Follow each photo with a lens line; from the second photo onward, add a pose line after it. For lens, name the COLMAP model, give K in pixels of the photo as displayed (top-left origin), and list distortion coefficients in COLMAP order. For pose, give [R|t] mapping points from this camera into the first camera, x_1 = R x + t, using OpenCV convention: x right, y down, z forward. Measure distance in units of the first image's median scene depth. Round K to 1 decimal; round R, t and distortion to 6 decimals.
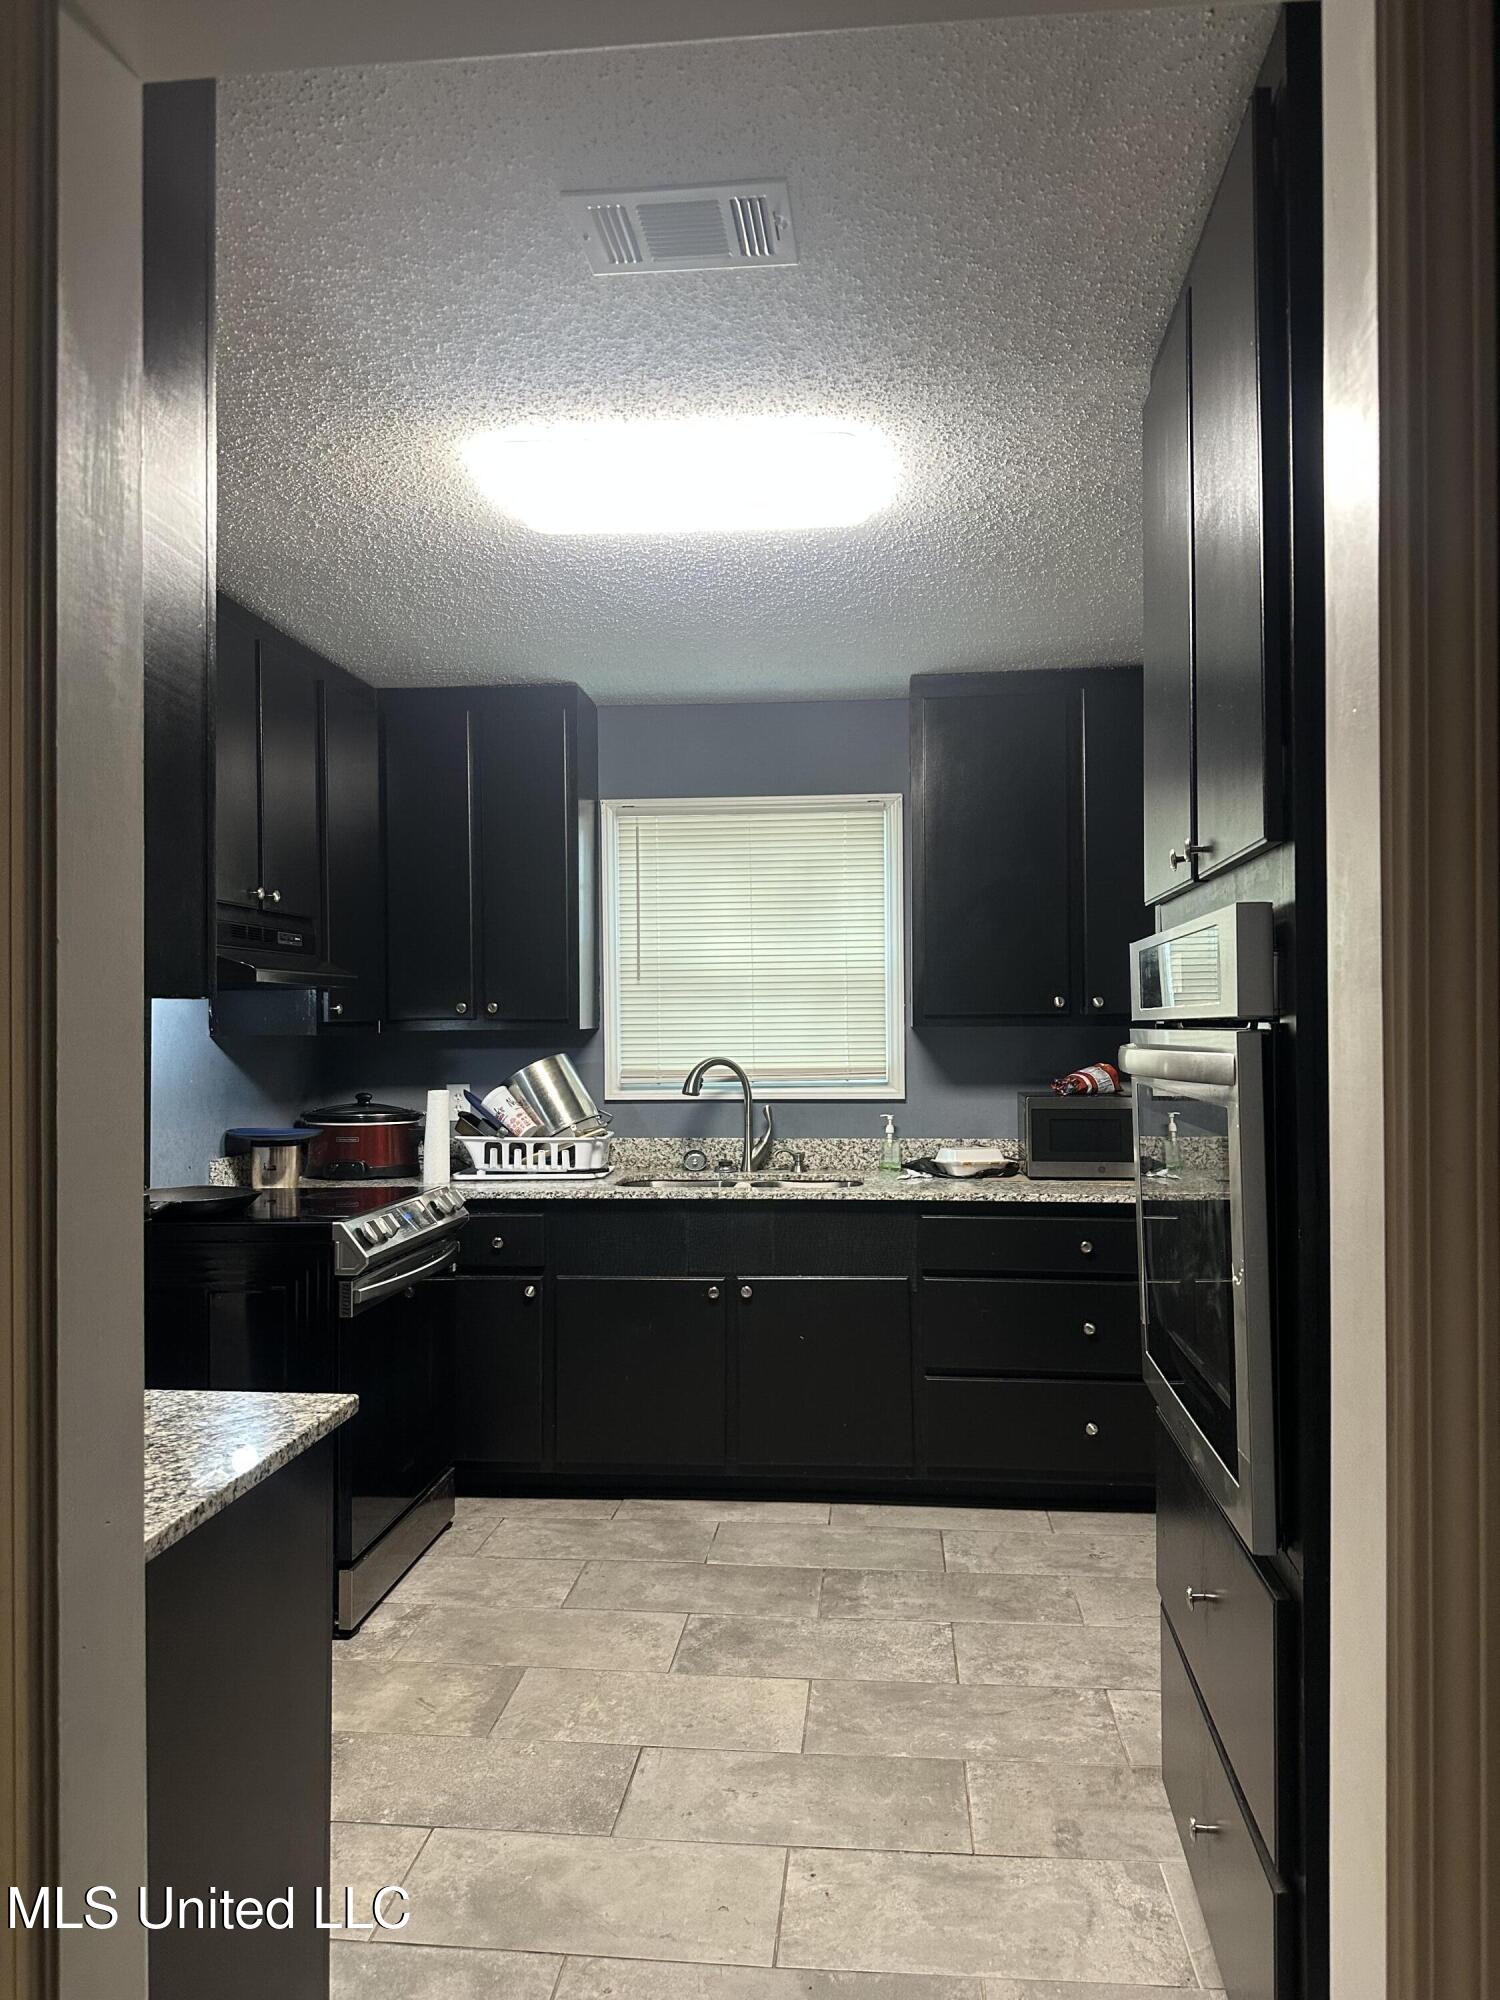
lens RADIAL K [[1414.0, 0, 750.0], [0, 1414.0, 1000.0], [0, 0, 1]] dist [-0.000297, -0.055039]
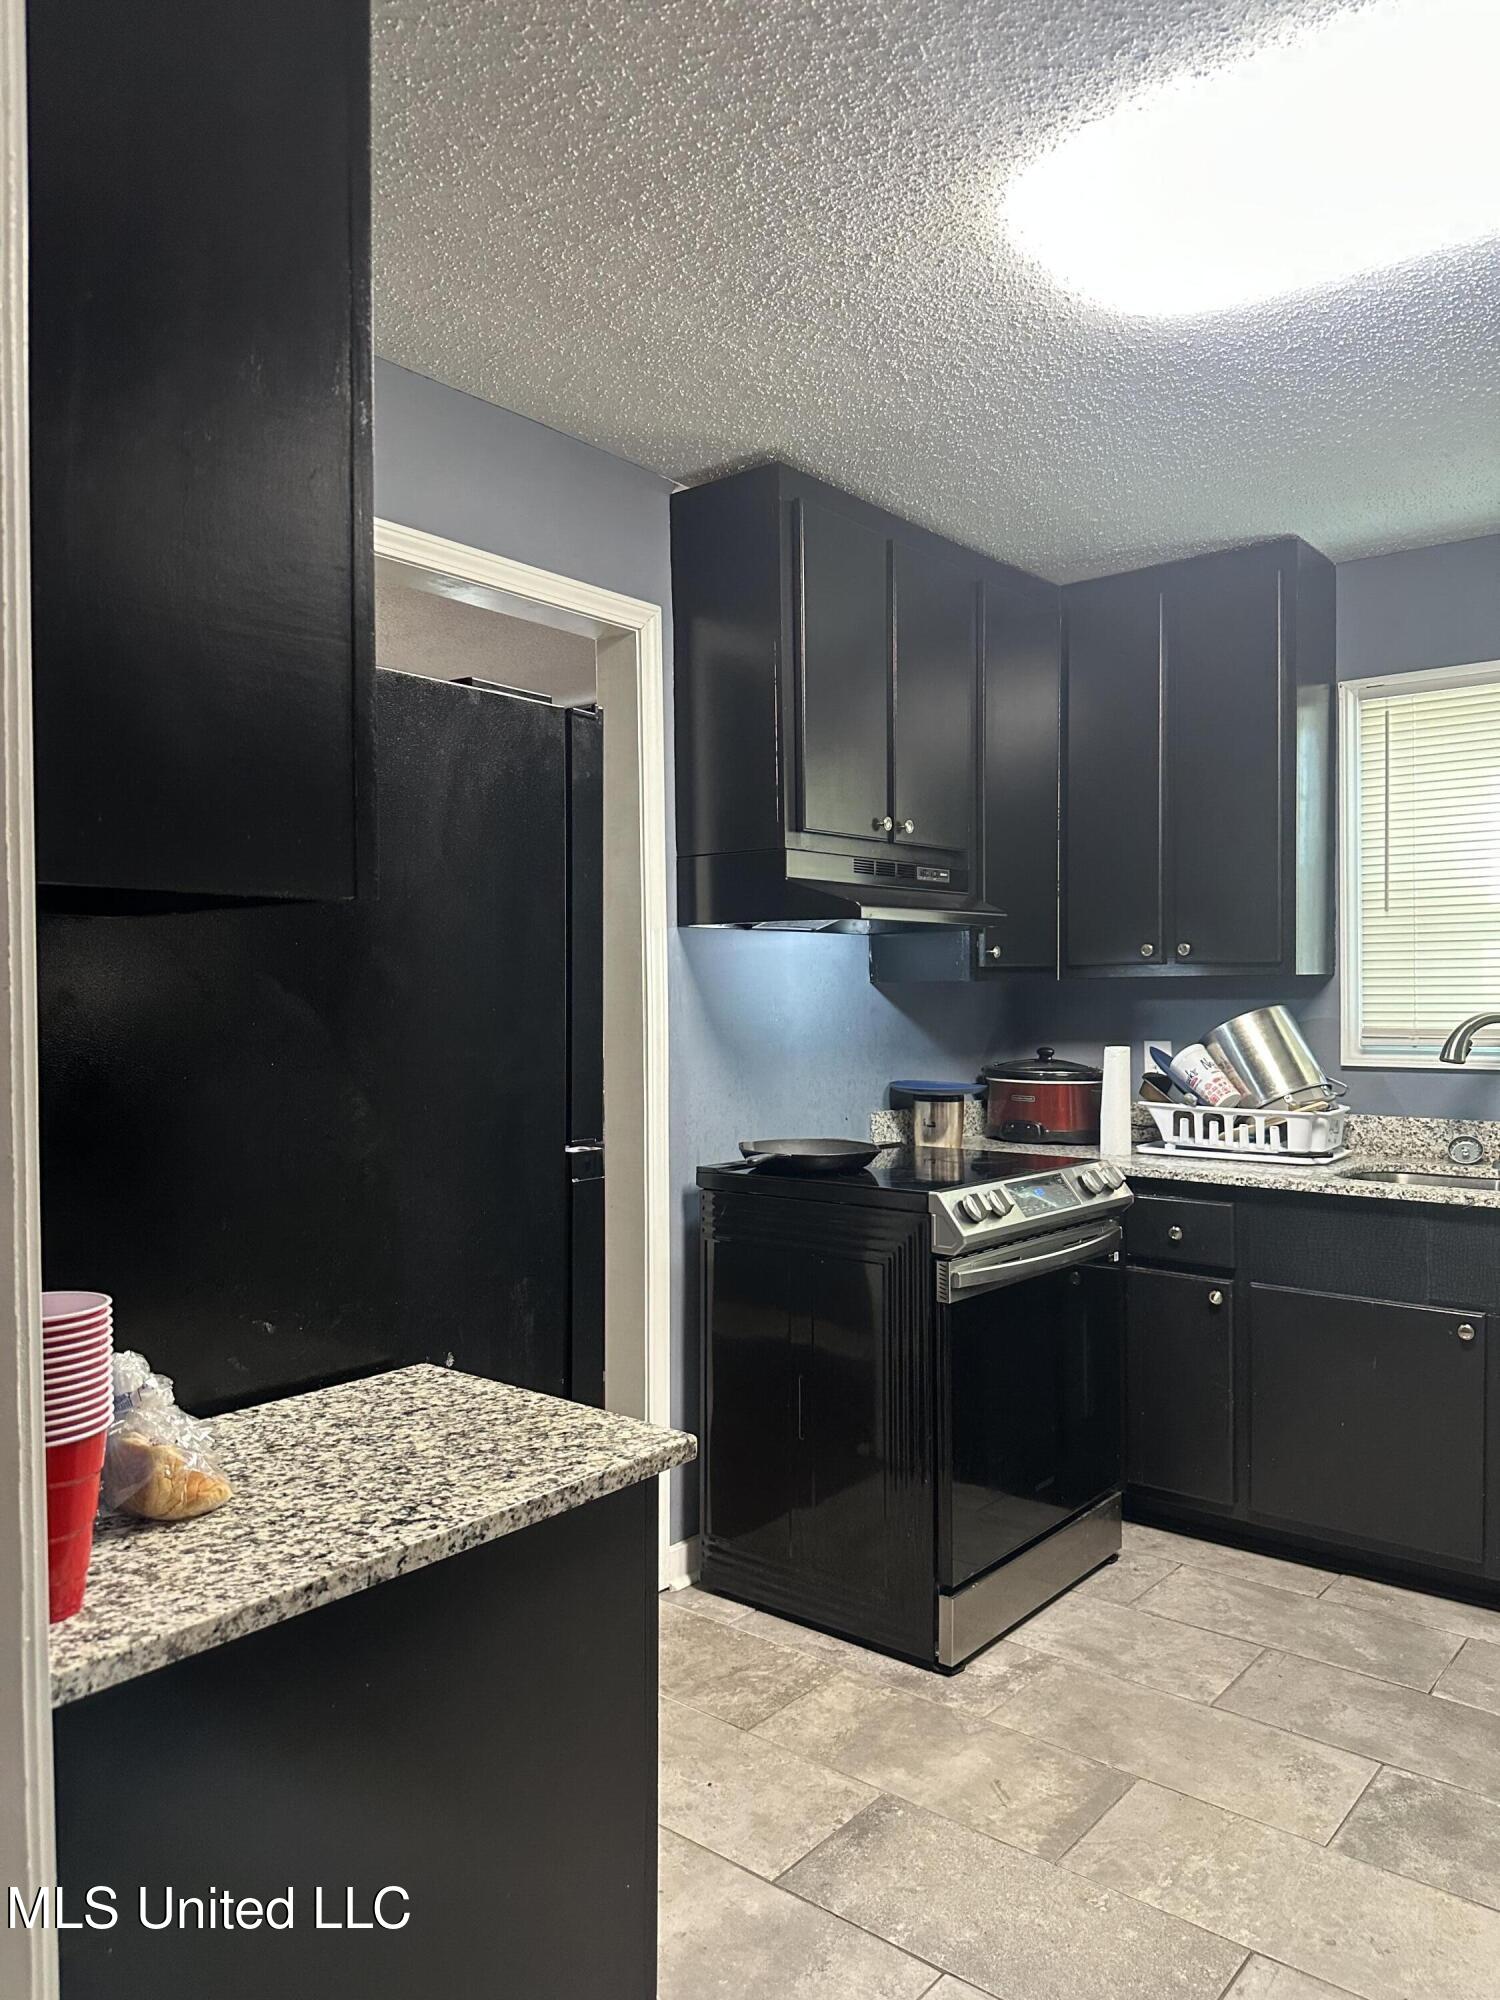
lens RADIAL K [[1414.5, 0, 750.0], [0, 1414.5, 1000.0], [0, 0, 1]] dist [-0.007122, -0.005990]
pose [[0.830323, 0.015556, -0.557066, 0.070975], [0.001132, 0.999561, 0.029600, 0.010960], [0.557282, -0.025208, 0.829941, 0.178112]]
